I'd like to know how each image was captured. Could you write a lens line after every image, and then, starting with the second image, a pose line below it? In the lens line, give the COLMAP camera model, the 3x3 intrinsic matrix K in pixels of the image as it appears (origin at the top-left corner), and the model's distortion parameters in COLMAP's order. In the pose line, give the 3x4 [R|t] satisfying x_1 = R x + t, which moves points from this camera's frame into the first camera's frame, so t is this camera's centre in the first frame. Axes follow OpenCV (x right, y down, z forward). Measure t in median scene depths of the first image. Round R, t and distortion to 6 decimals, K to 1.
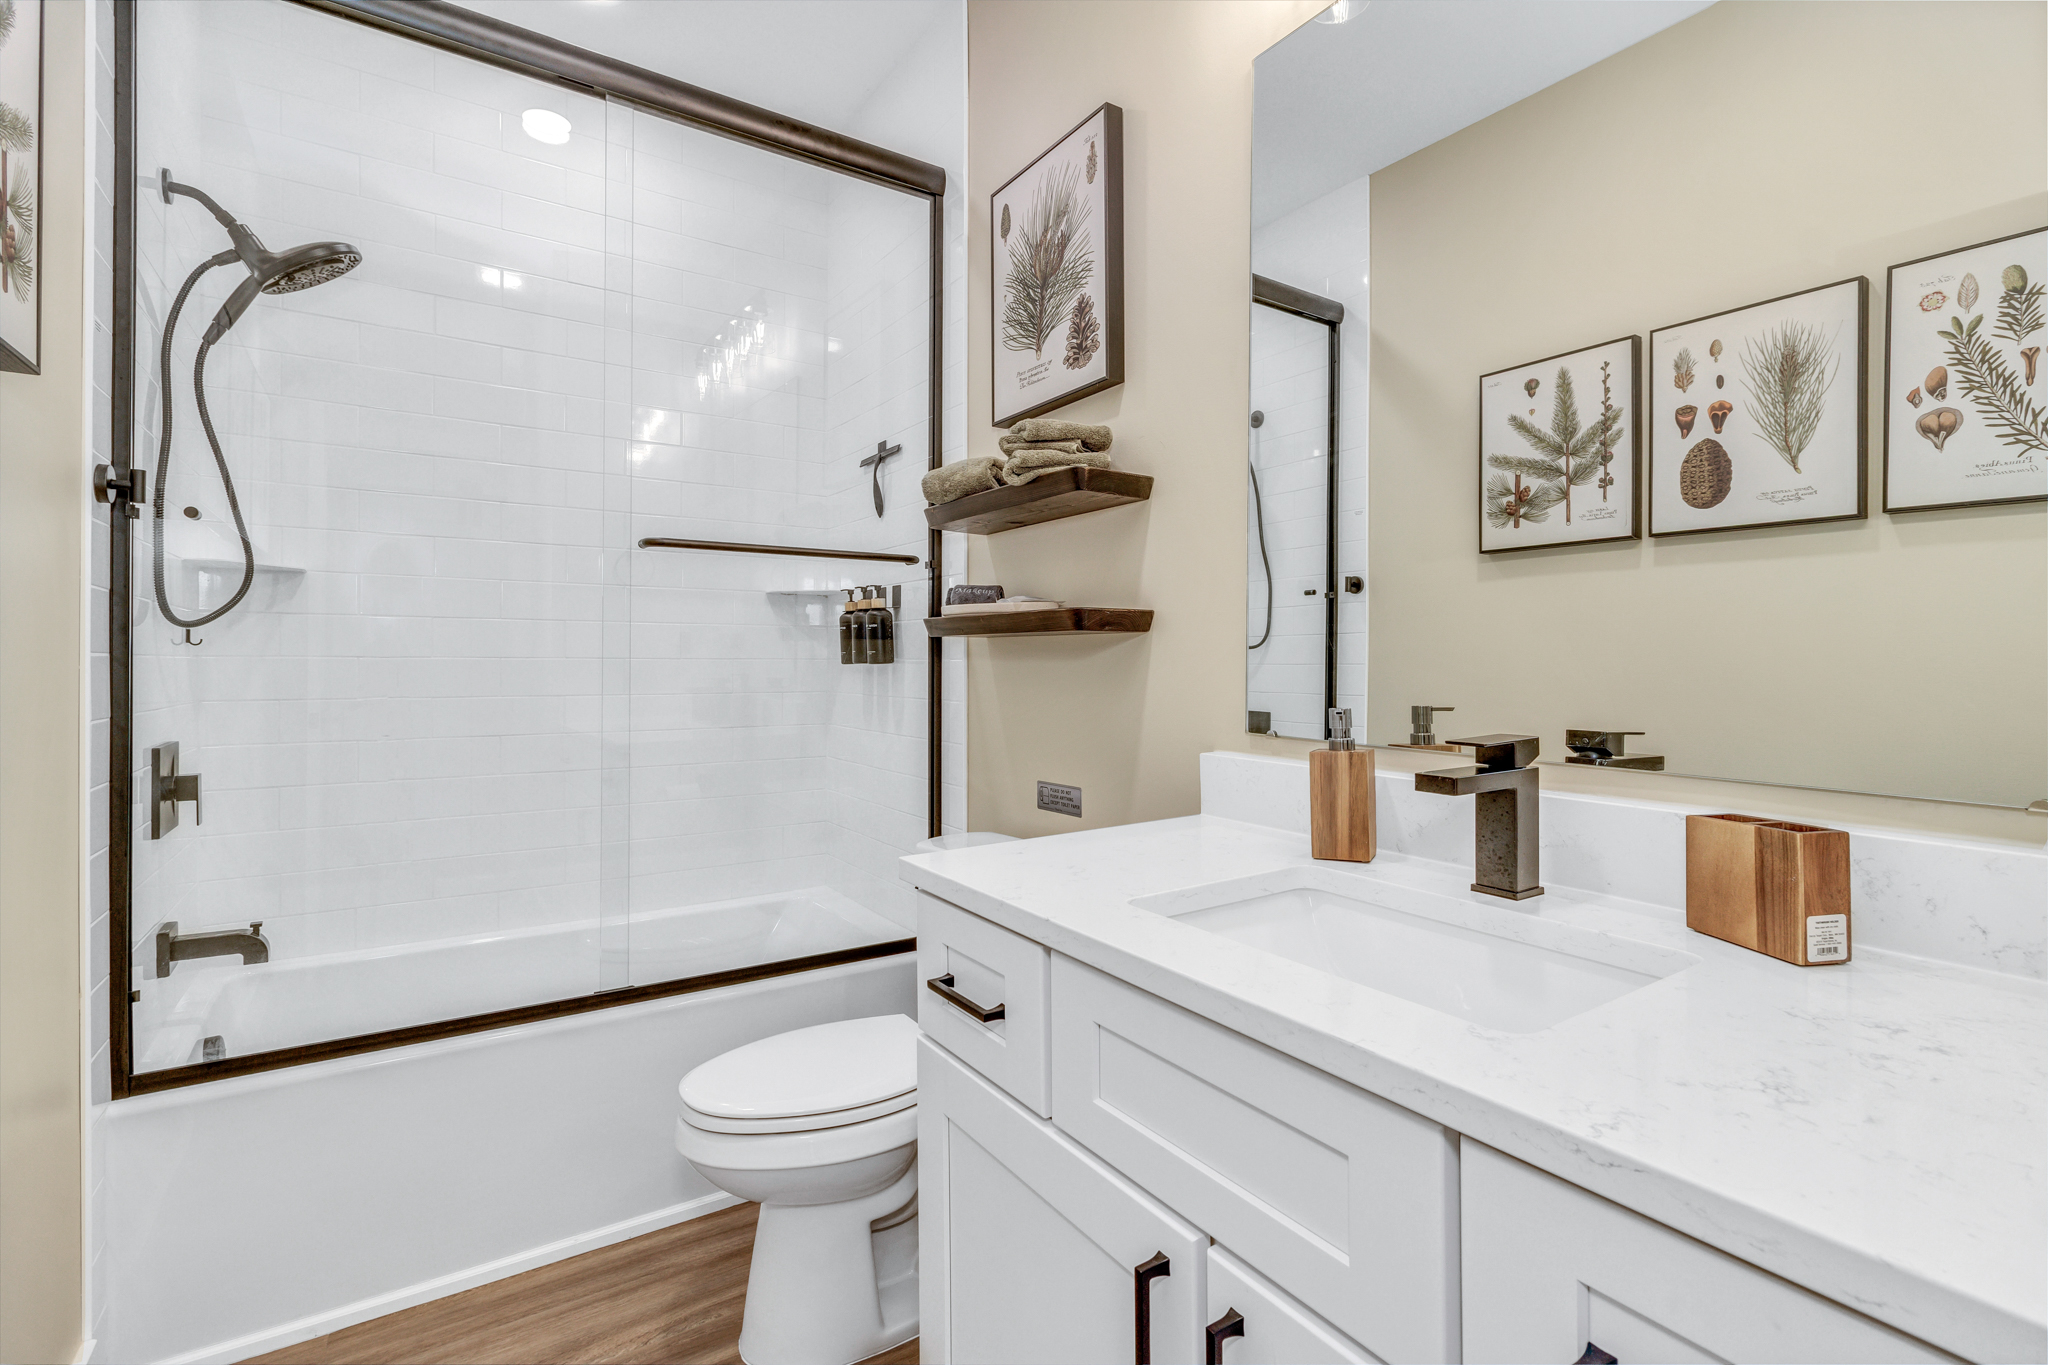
lens RADIAL K [[948.9, 0, 1020.9], [0, 948.9, 644.6], [0, 0, 1]] dist [0.006102, -0.001472]
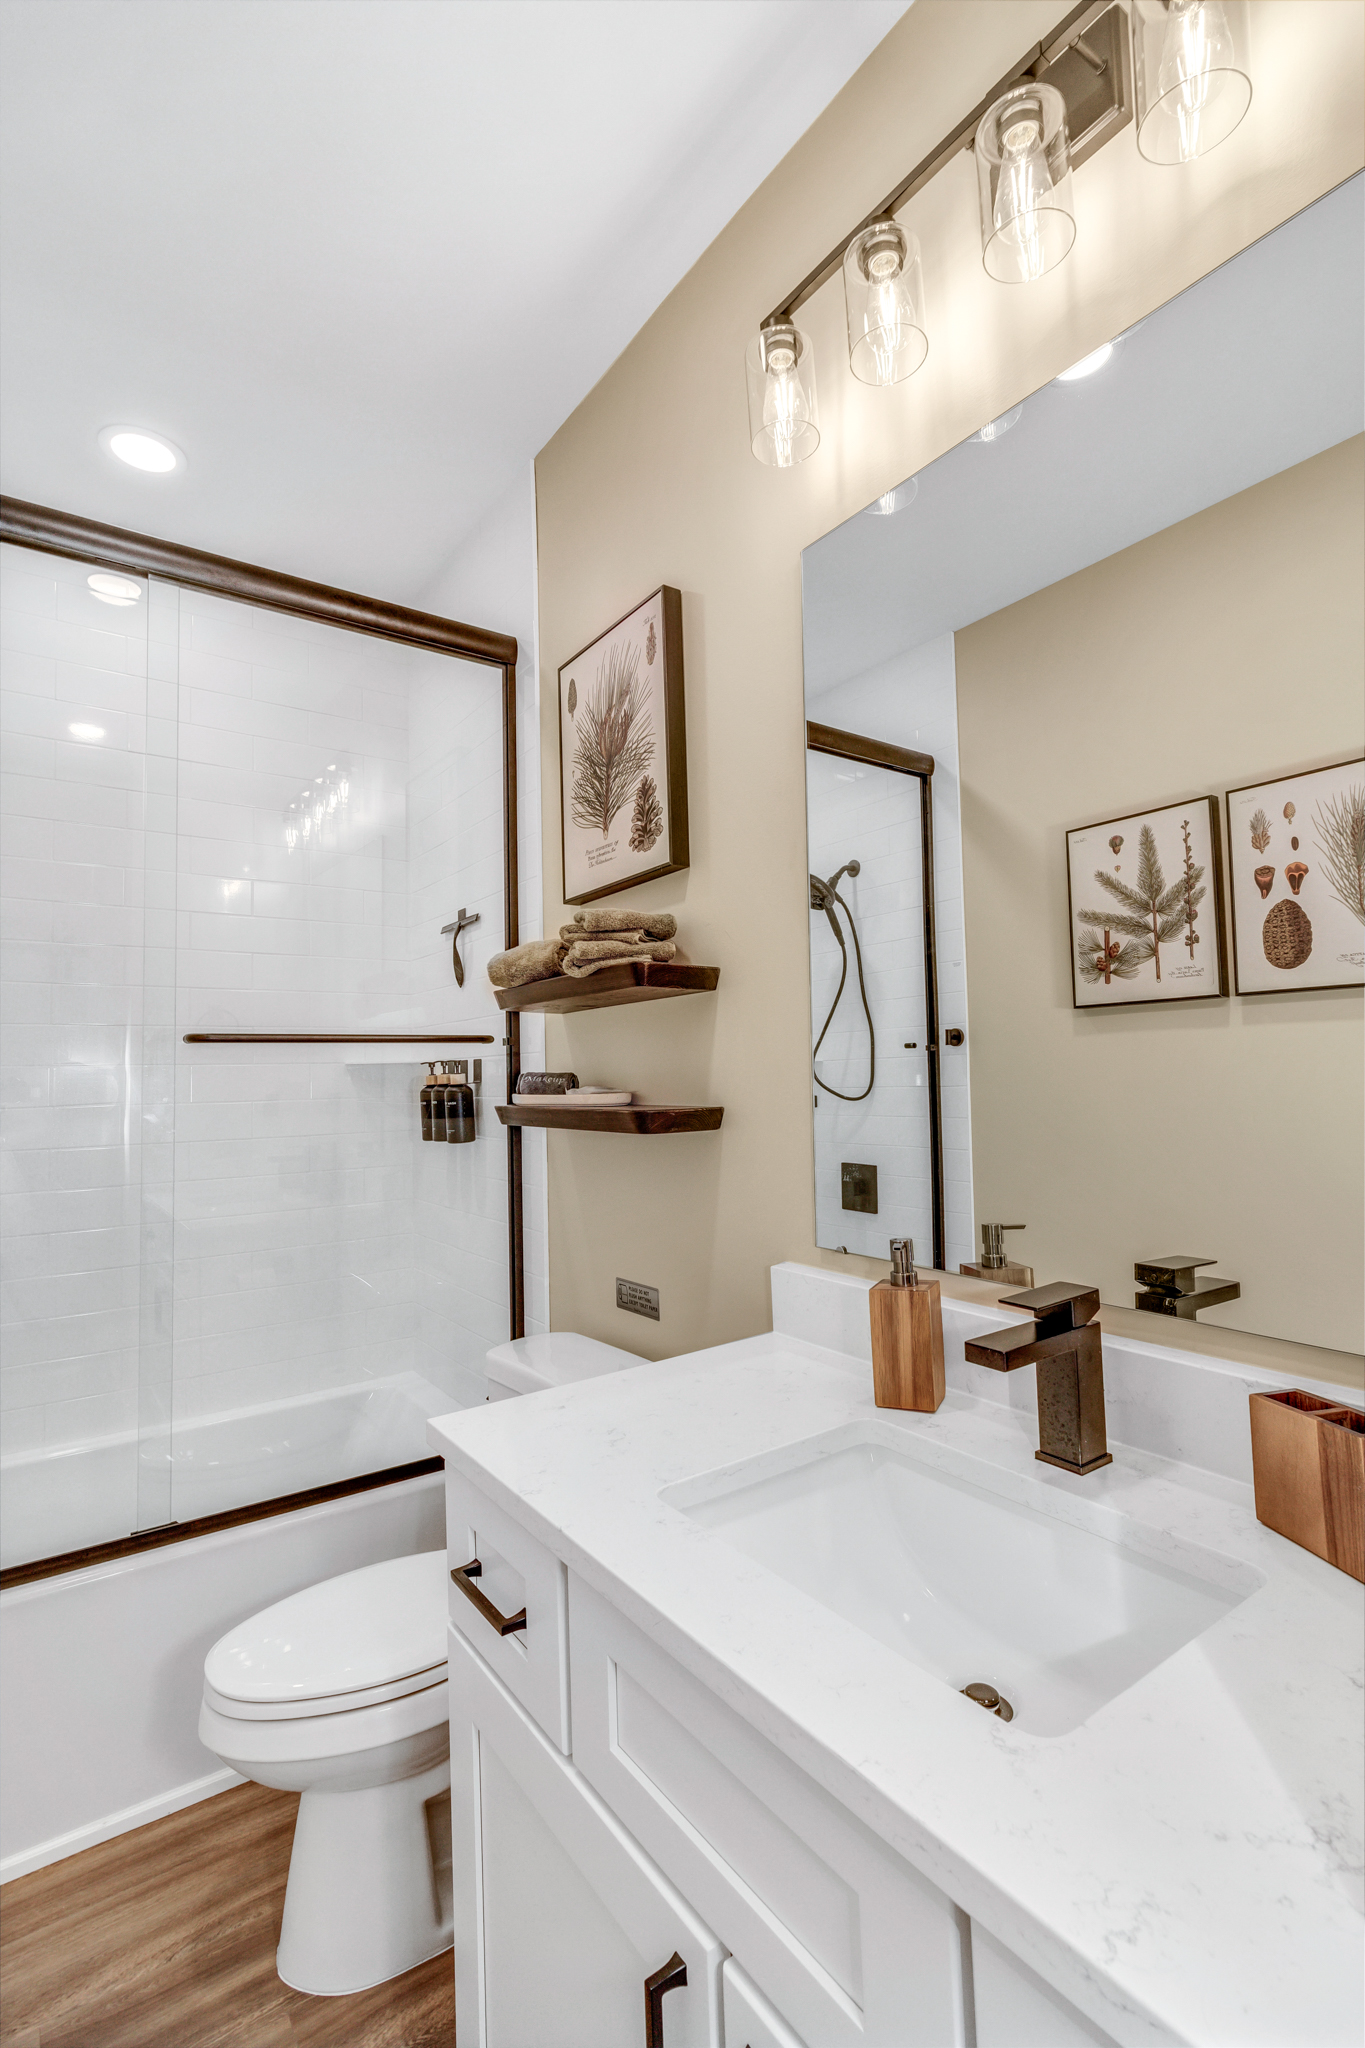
lens RADIAL K [[948.9, 0, 692.4], [0, 948.9, 1015.9], [0, 0, 1]] dist [0.006102, -0.001472]
pose [[0.998815, -0.023414, 0.042666, 0.060567], [0.025541, 0.998423, -0.049997, -0.069402], [-0.041428, 0.051028, 0.997838, 0.040535]]
